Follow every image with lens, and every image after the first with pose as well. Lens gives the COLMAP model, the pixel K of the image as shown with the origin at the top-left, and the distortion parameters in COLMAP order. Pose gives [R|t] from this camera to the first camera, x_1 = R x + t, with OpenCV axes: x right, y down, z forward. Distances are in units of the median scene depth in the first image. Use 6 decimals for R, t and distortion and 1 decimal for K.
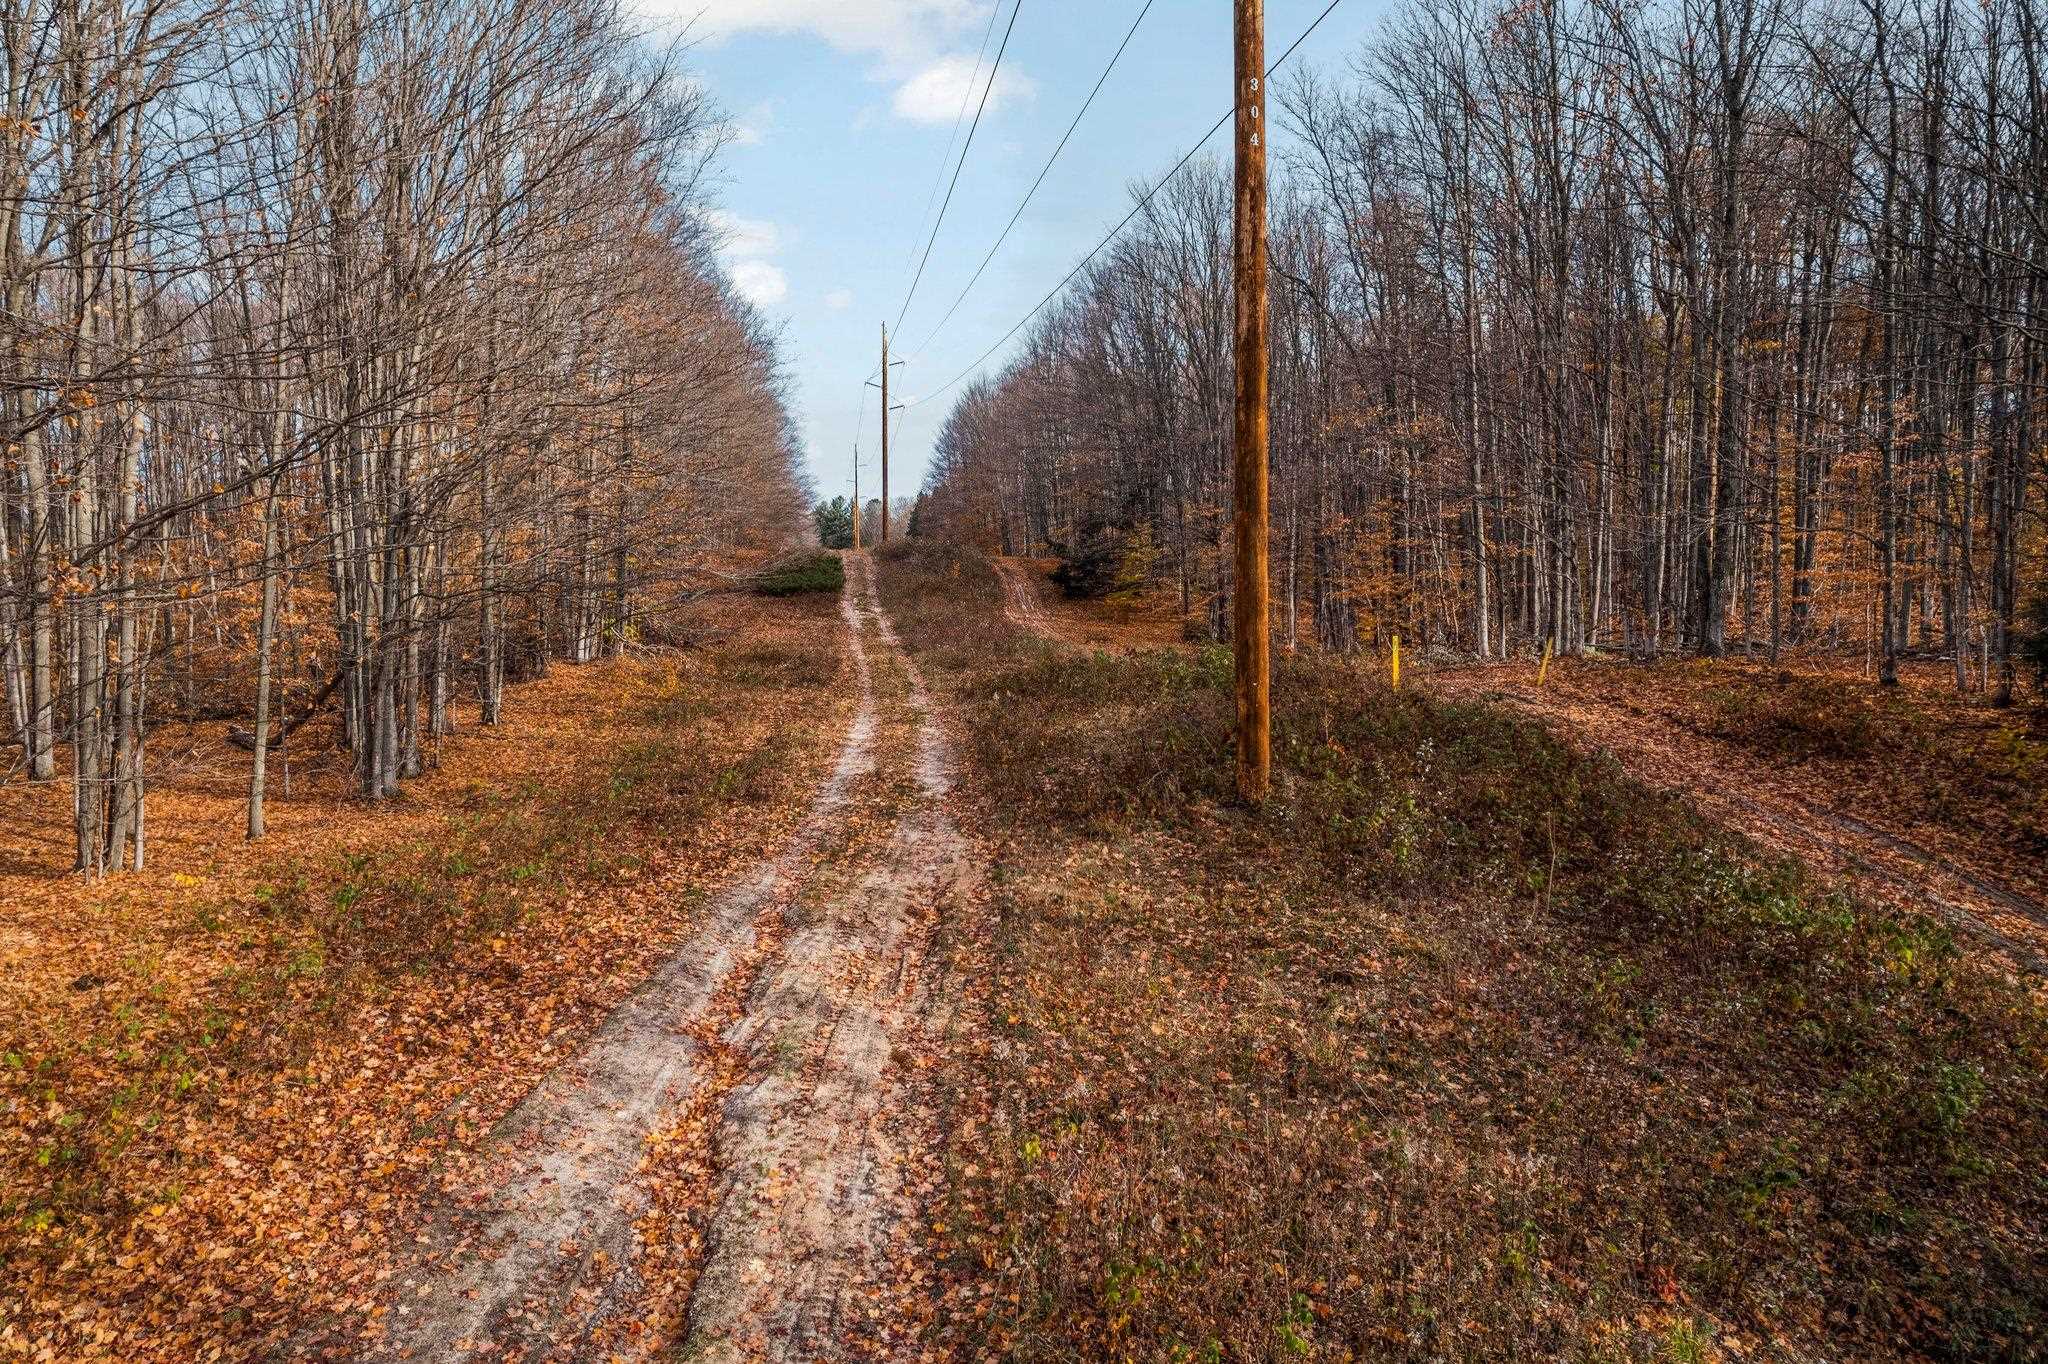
lens RADIAL K [[1300.7, 0, 1024.0], [0, 1300.7, 682.0], [0, 0, 1]] dist [-0.085324, 0.075757]
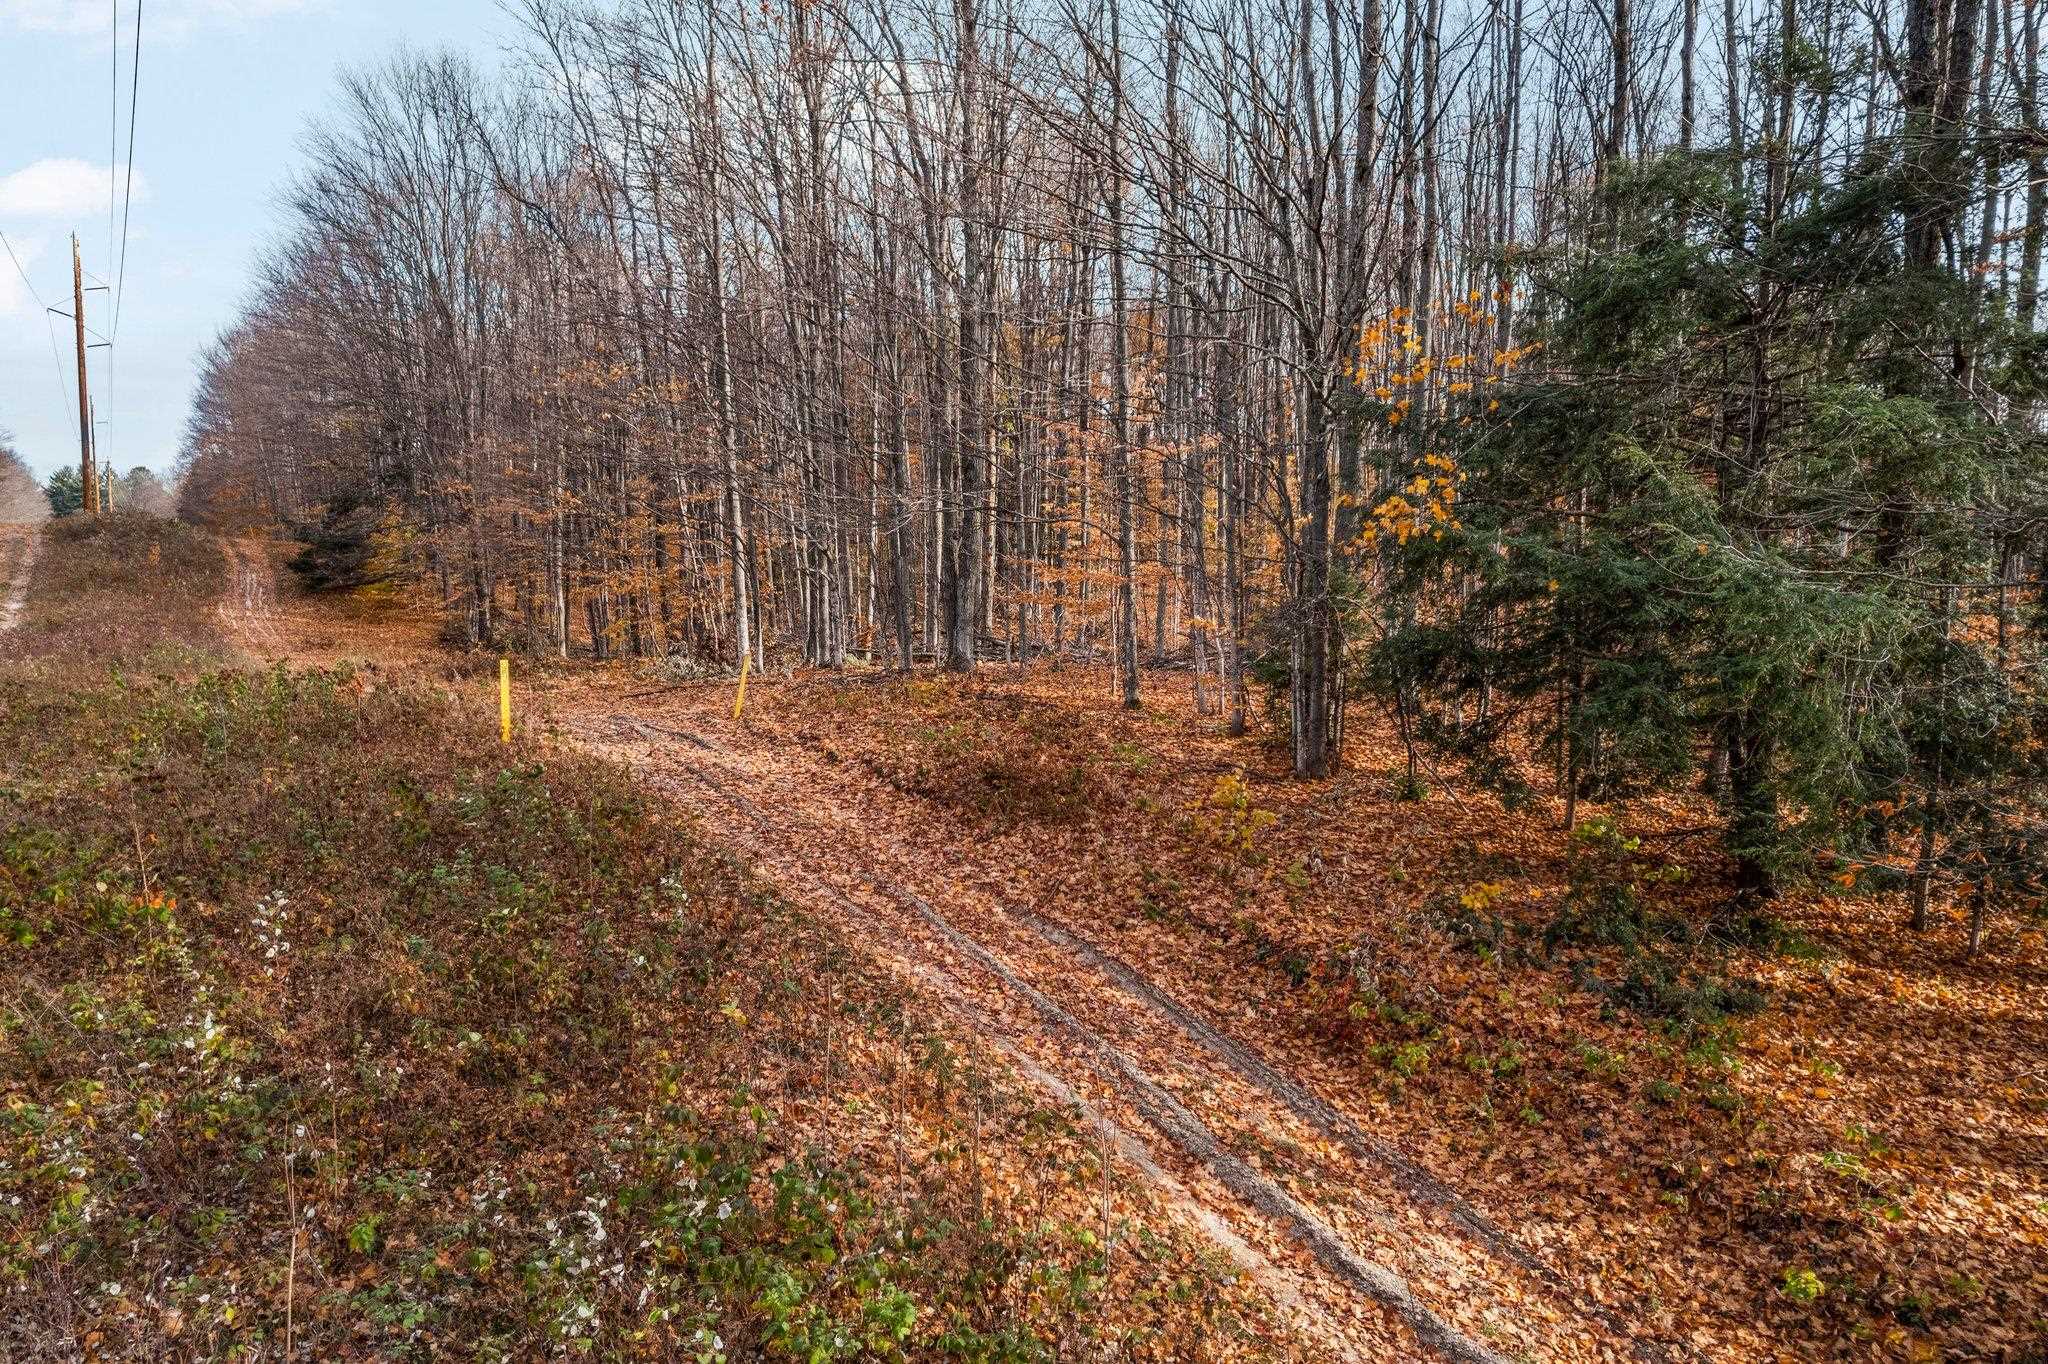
lens RADIAL K [[1300.7, 0, 1024.0], [0, 1300.7, 682.0], [0, 0, 1]] dist [-0.085324, 0.075757]
pose [[0.890849, -0.023459, 0.453693, 0.137344], [0.019932, 0.999723, 0.012554, -0.016471], [-0.453862, -0.002140, 0.891069, 0.159514]]
